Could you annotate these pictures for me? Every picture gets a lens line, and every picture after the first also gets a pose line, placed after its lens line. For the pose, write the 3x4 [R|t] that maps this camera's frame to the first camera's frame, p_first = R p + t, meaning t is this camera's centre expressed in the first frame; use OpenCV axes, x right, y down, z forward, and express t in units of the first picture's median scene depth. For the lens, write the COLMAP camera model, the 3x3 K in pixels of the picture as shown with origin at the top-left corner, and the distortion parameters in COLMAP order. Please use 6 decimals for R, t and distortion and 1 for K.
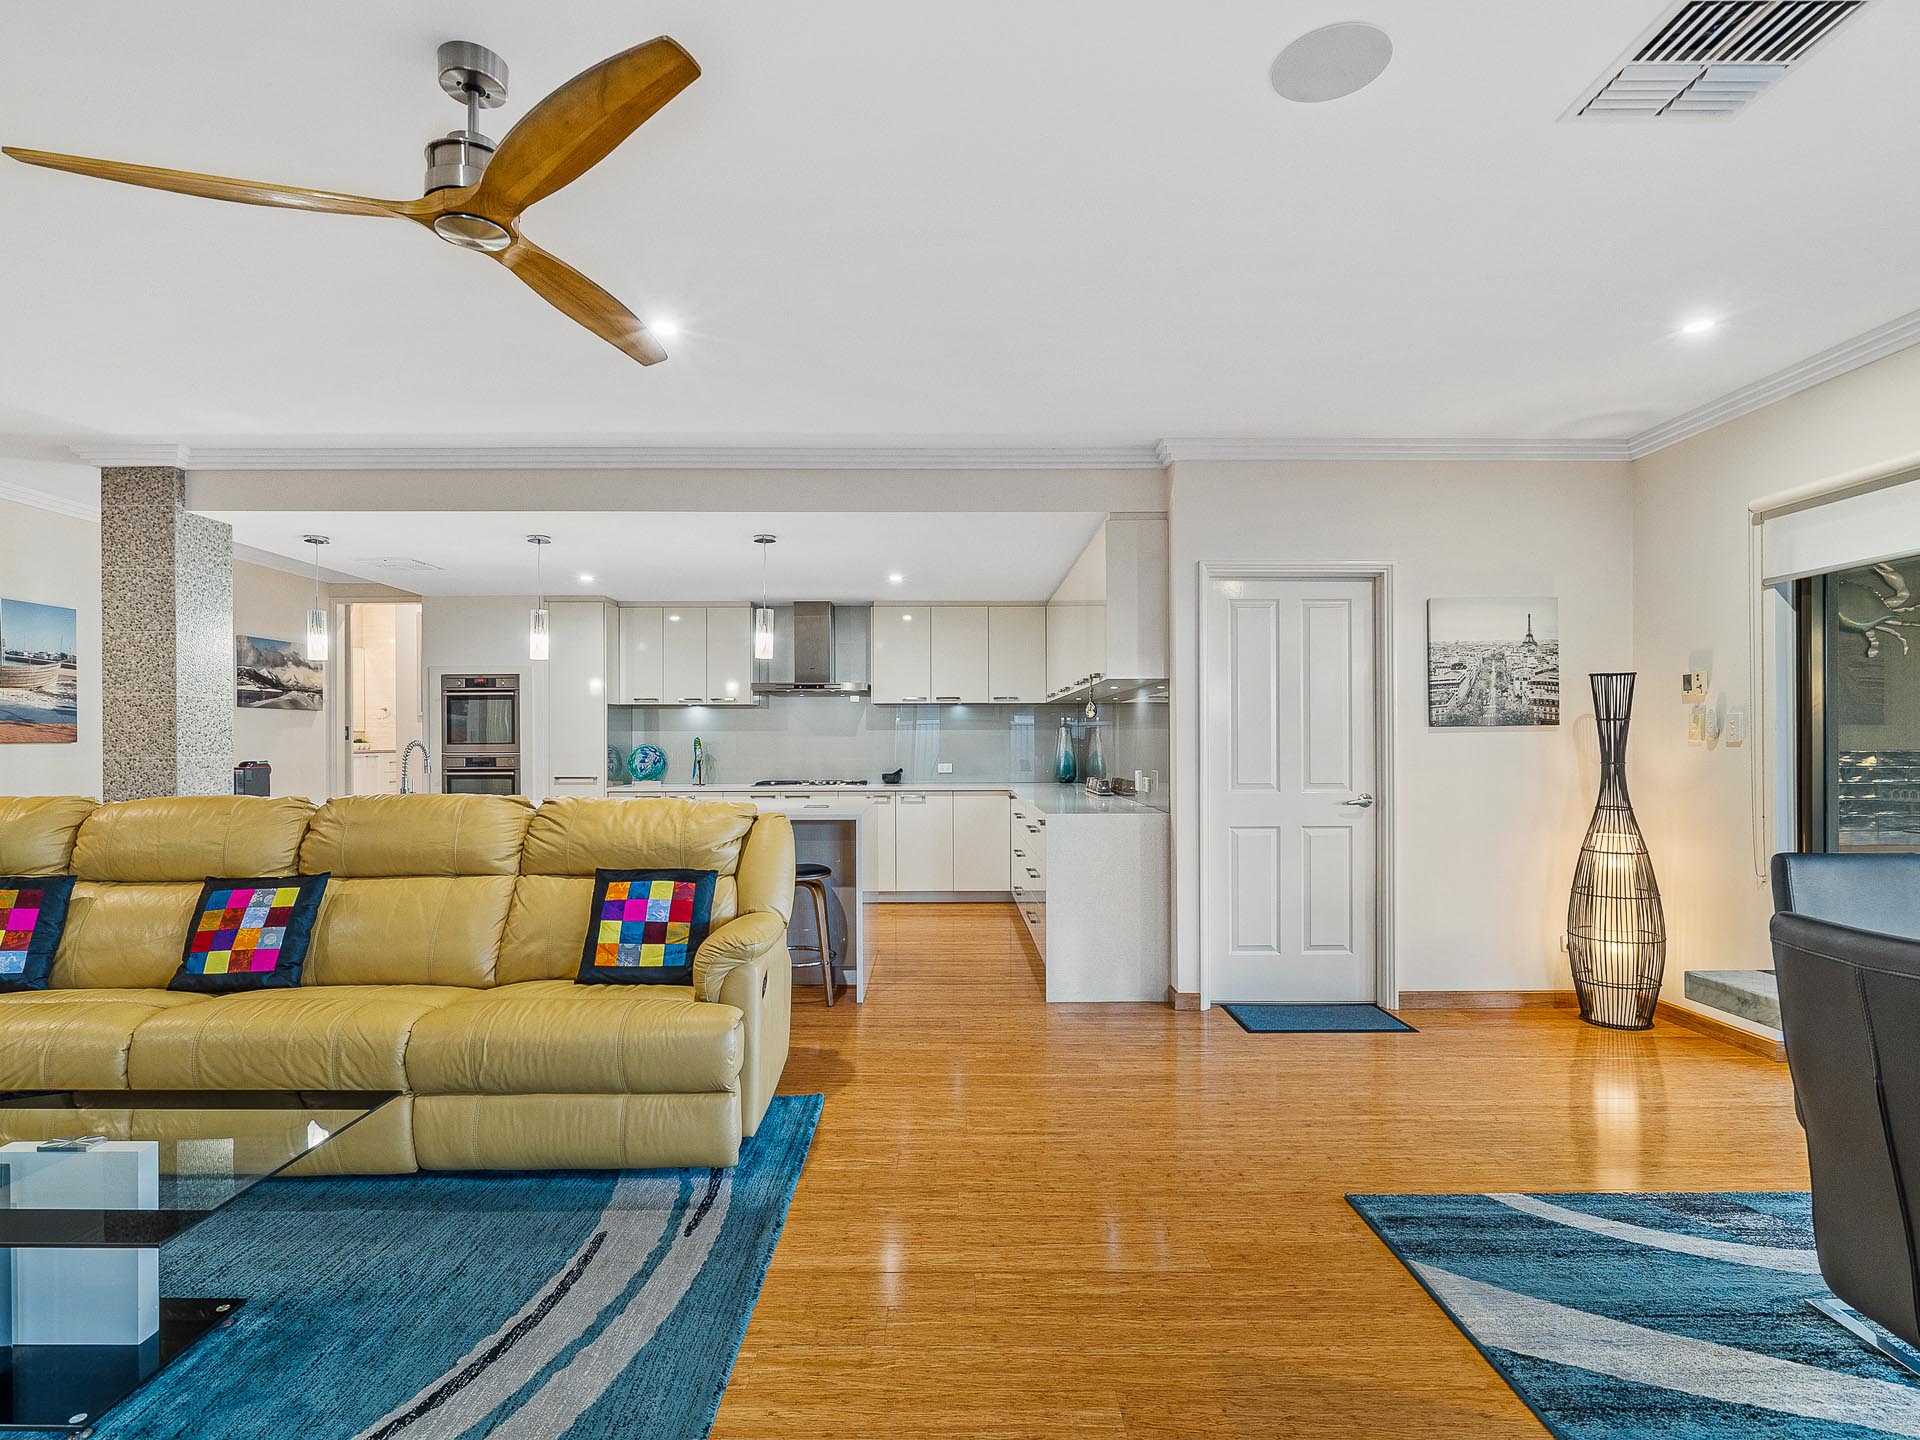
lens RADIAL K [[988.3, 0, 951.7], [0, 988.3, 742.3], [0, 0, 1]] dist [-0.005139, 0.000326]
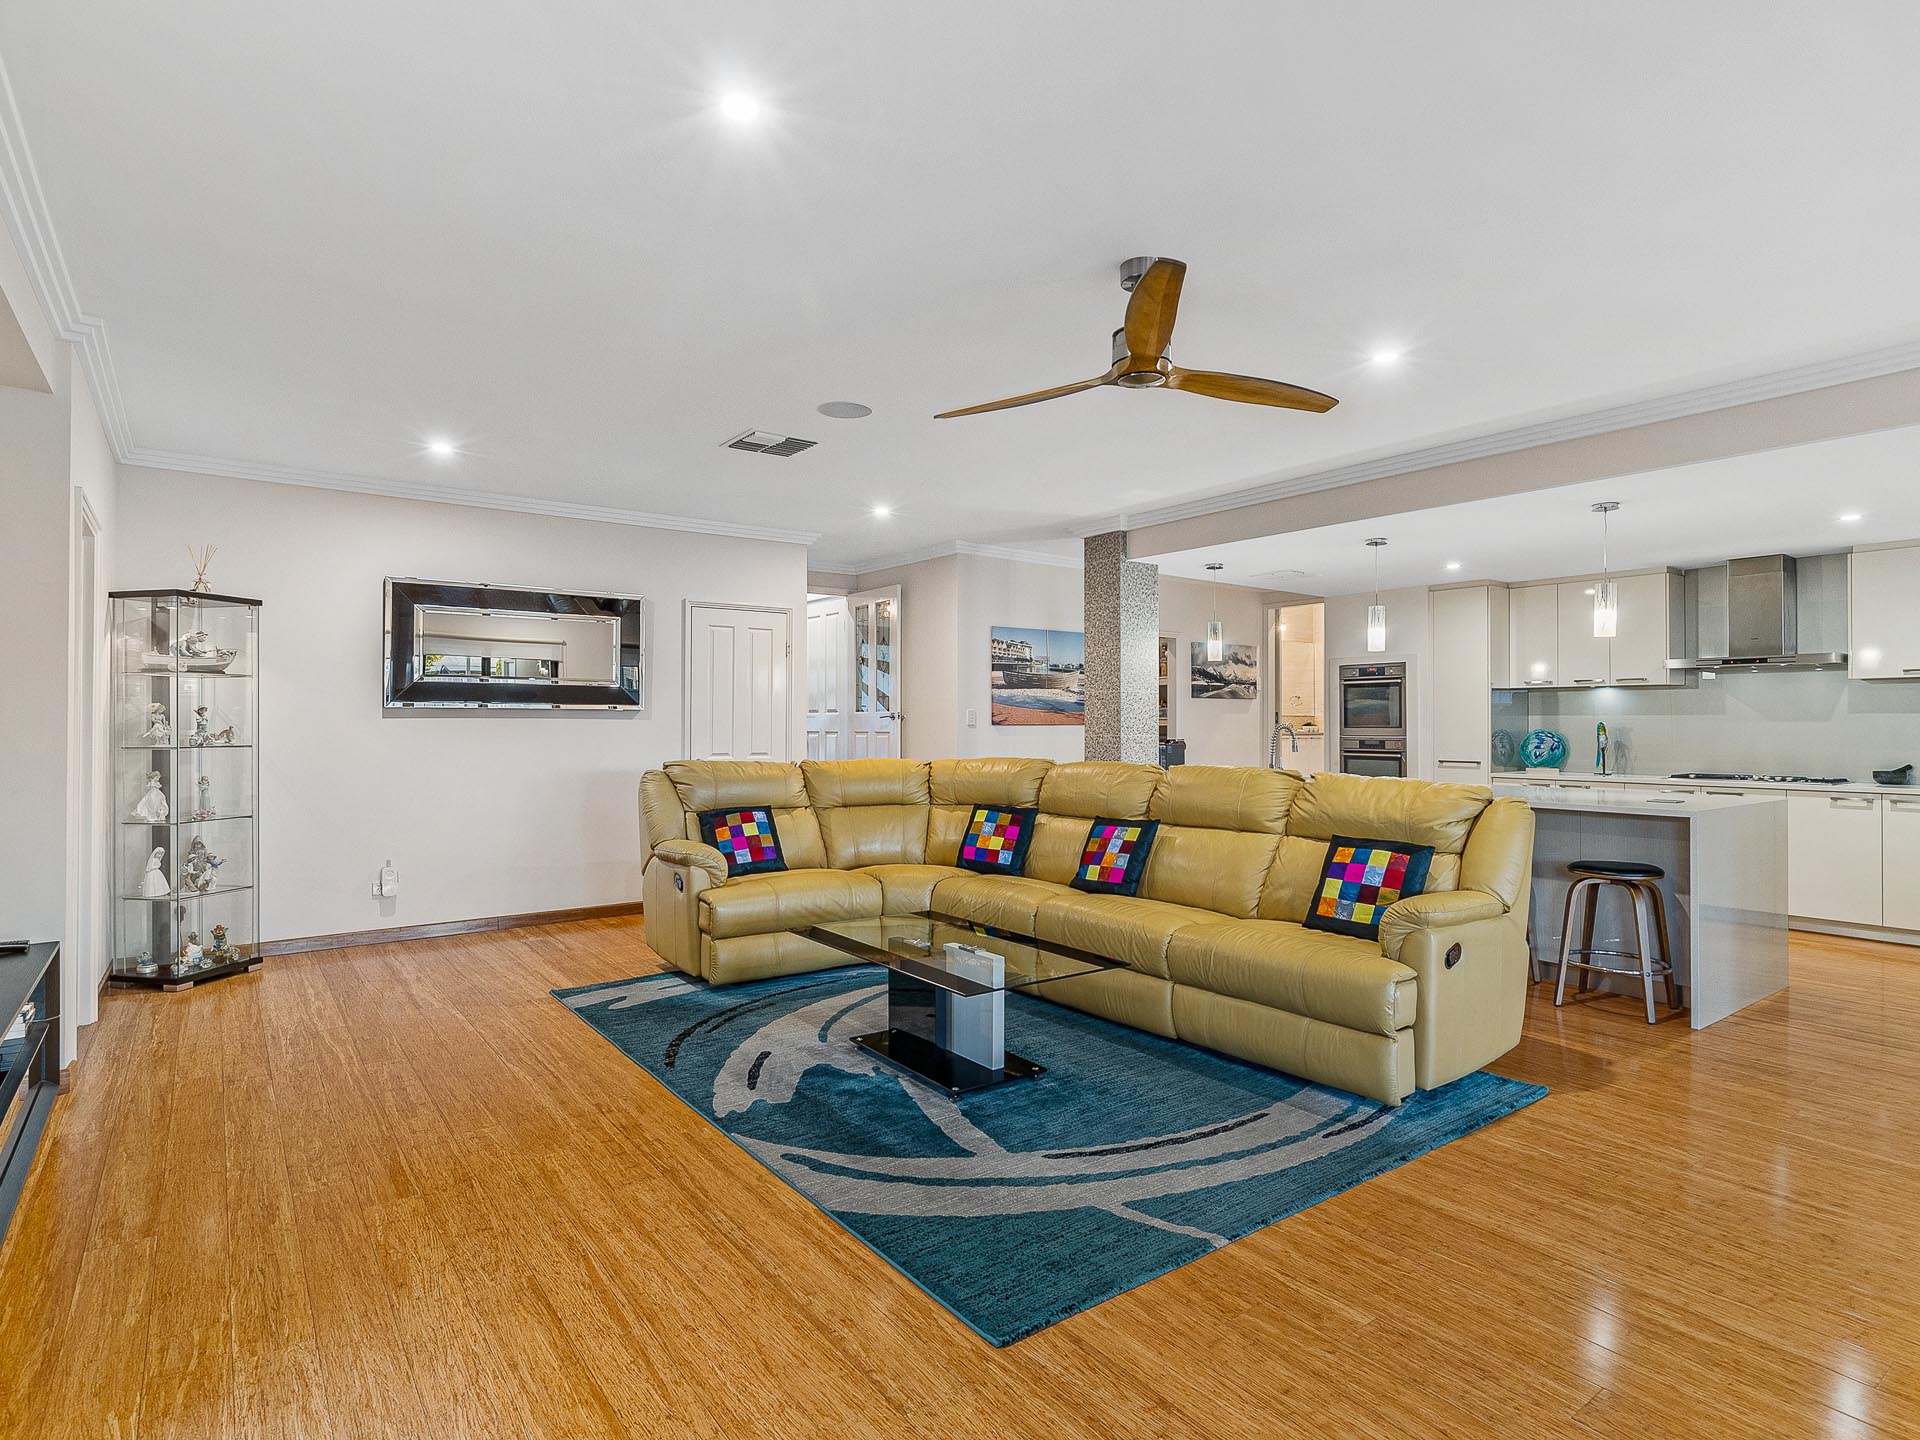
lens RADIAL K [[1011.2, 0, 952.0], [0, 1011.2, 719.7], [0, 0, 1]] dist [-0.005648, -0.000278]
pose [[0.588064, 0.000561, -0.808814, 0.279751], [-0.005867, 0.999976, -0.003572, -0.000921], [0.808793, 0.006846, 0.588053, -0.056387]]
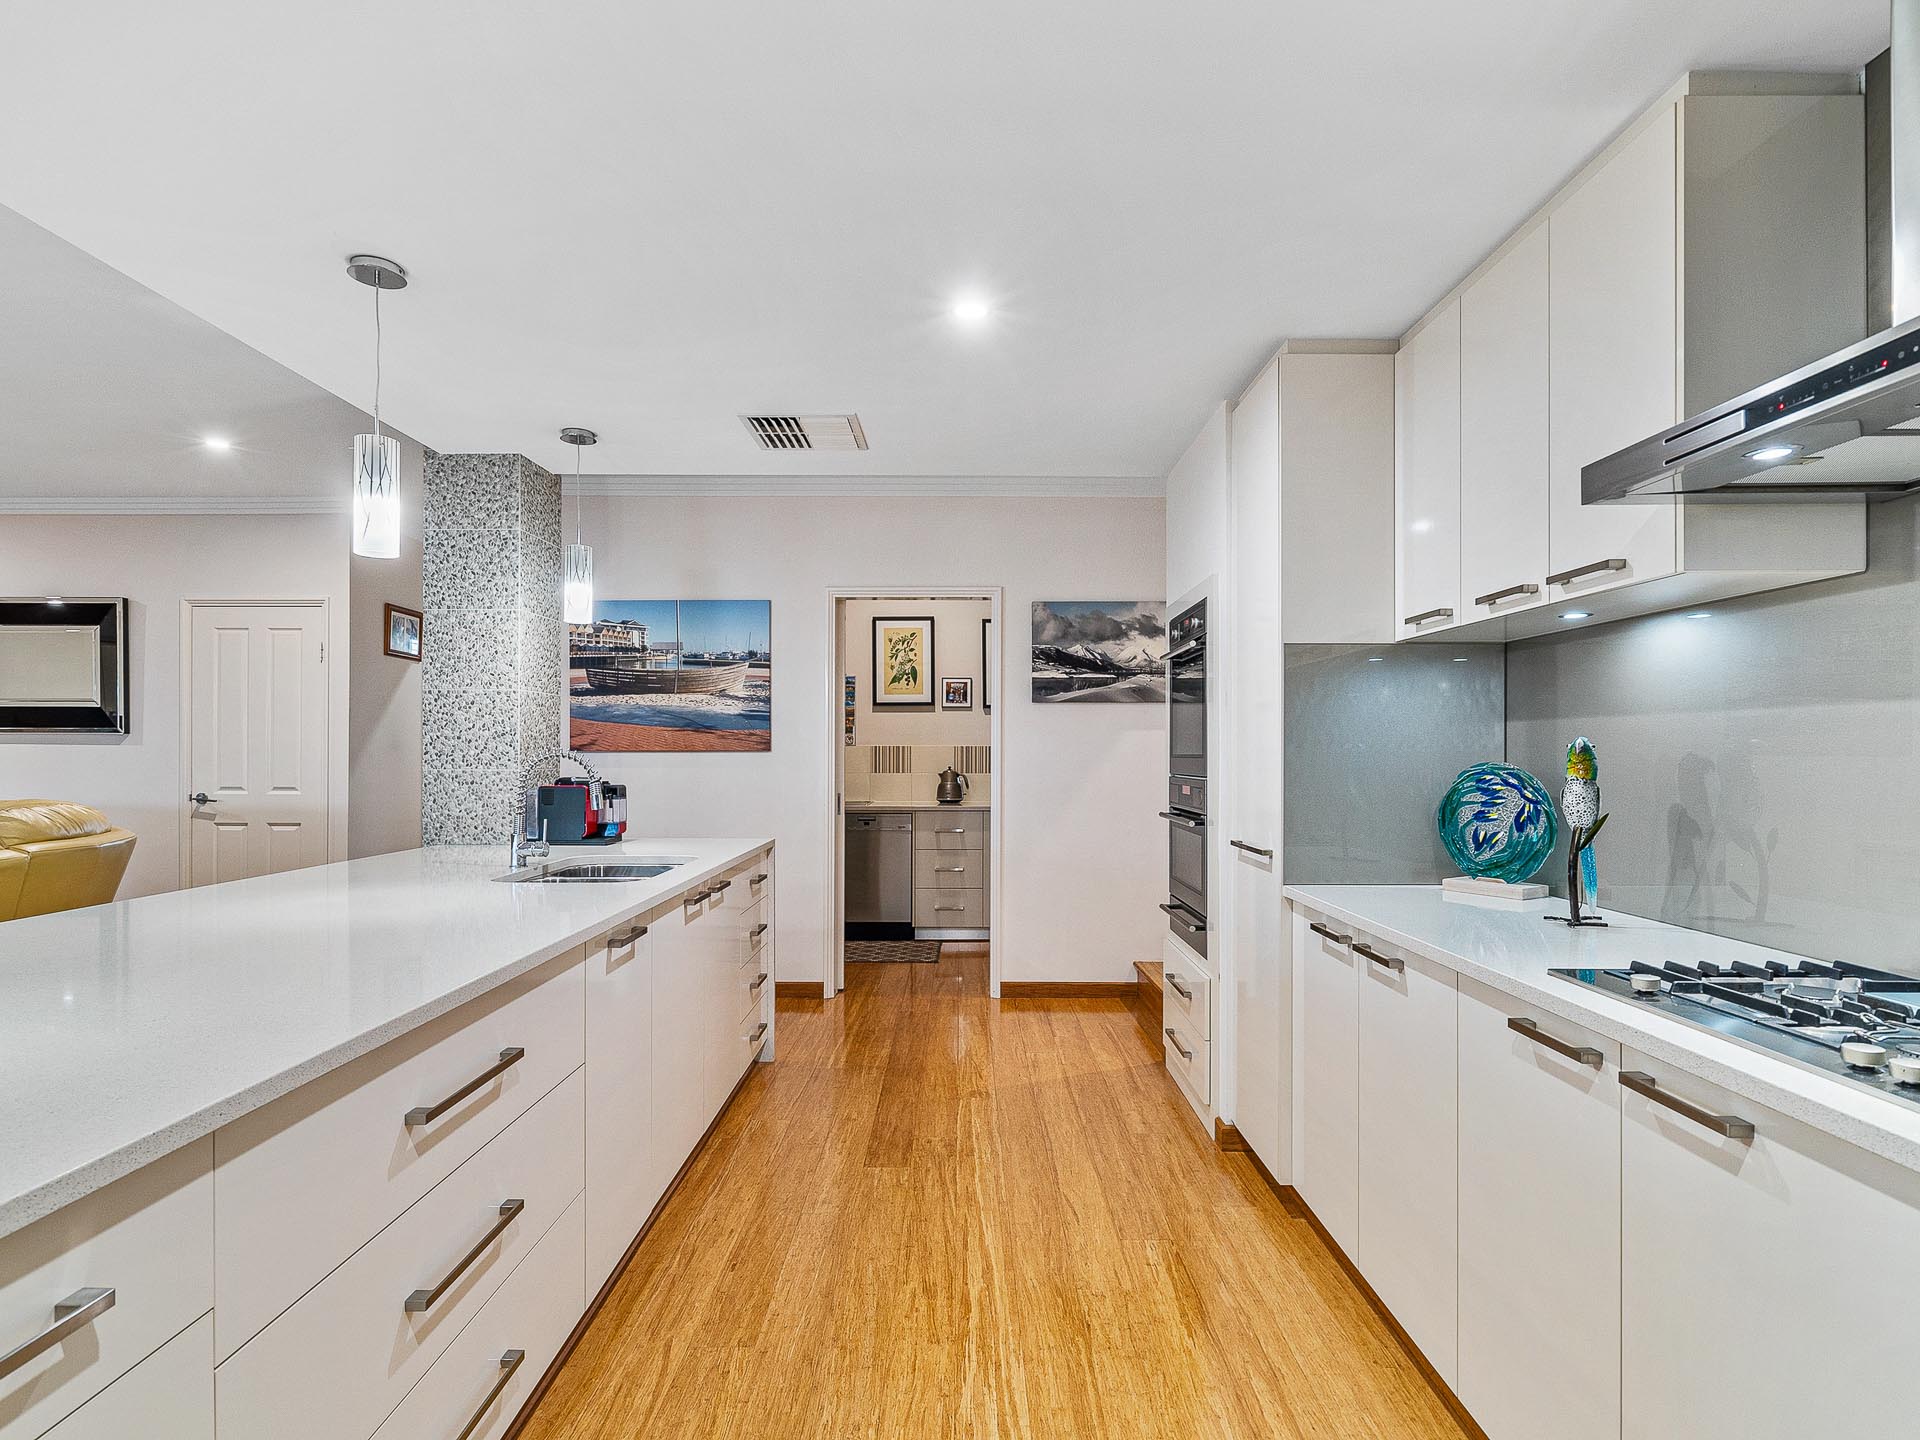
lens RADIAL K [[1016.7, 0, 956.5], [0, 1016.7, 738.3], [0, 0, 1]] dist [-0.002386, 0.000047]
pose [[-0.010883, -0.011875, -0.999870, 0.023134], [-0.003747, 0.999923, -0.011835, -0.001487], [0.999934, 0.003618, -0.010926, 1.646600]]
